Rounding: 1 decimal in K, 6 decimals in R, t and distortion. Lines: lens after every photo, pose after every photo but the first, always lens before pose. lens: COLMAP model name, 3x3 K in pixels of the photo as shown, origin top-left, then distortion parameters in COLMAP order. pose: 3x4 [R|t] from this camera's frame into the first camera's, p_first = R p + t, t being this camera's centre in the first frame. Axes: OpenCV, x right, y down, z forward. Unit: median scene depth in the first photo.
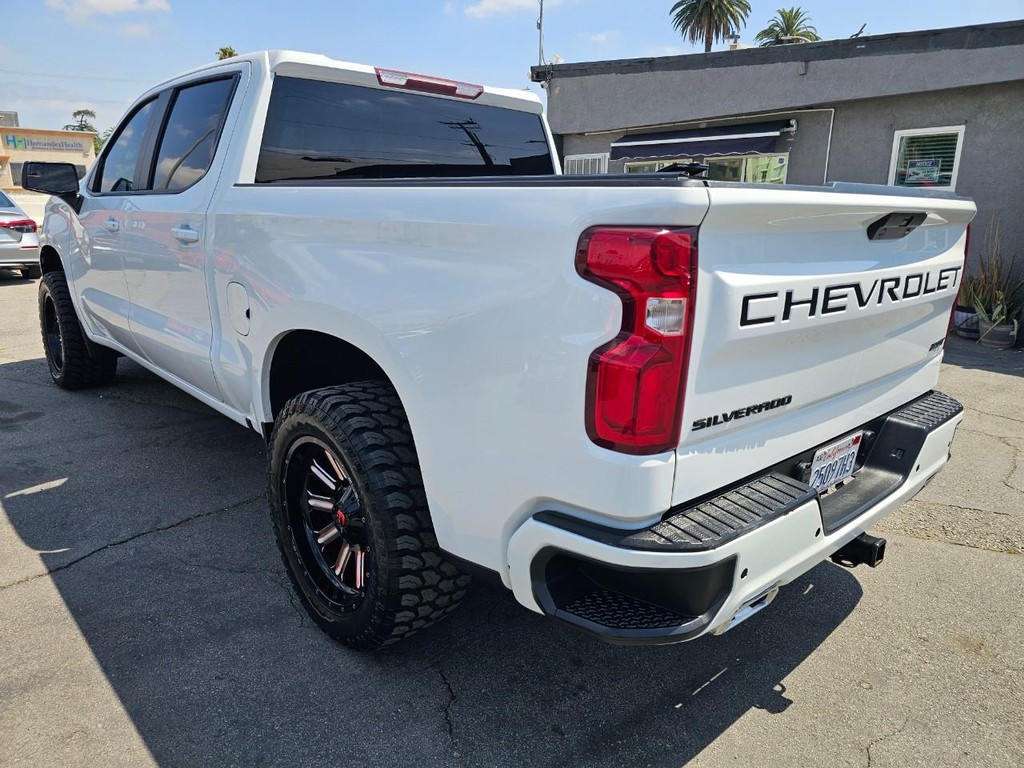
lens RADIAL K [[710.1, 0, 515.3], [0, 710.1, 391.8], [0, 0, 1]] dist [0.035790, -0.034012]
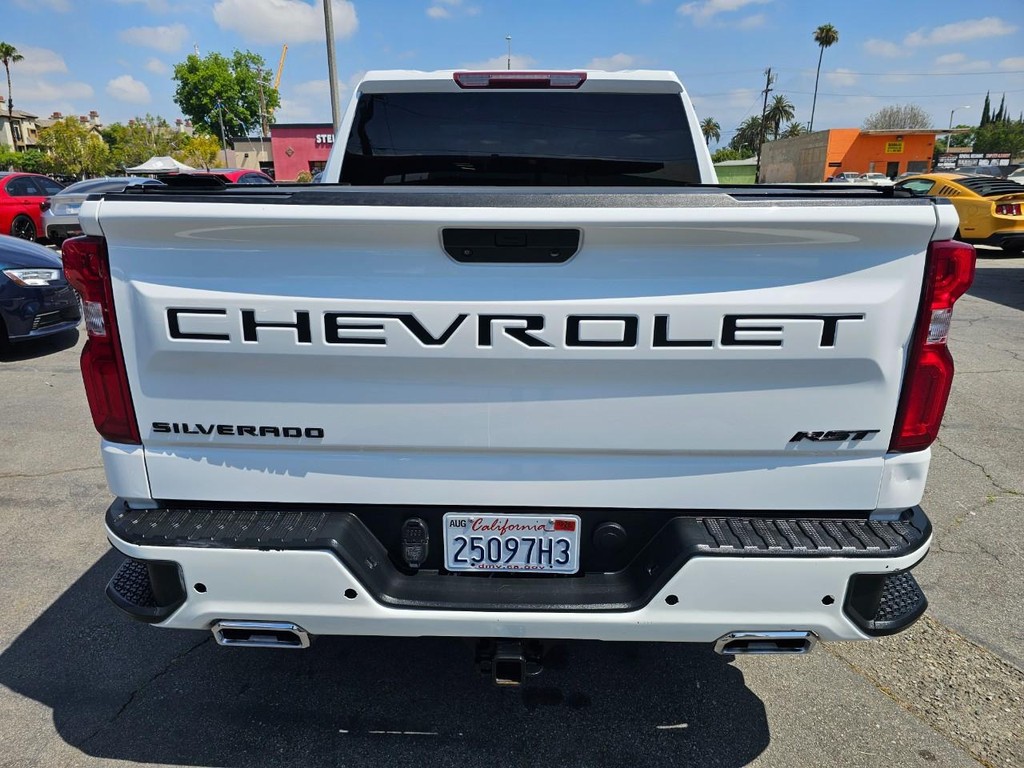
lens RADIAL K [[710.1, 0, 517.4], [0, 710.1, 379.5], [0, 0, 1]] dist [0.035790, -0.034012]
pose [[0.711565, 0.176371, -0.680123, 0.888862], [-0.169263, 0.982504, 0.077698, -0.128254], [0.681927, 0.059833, 0.728969, 0.398439]]
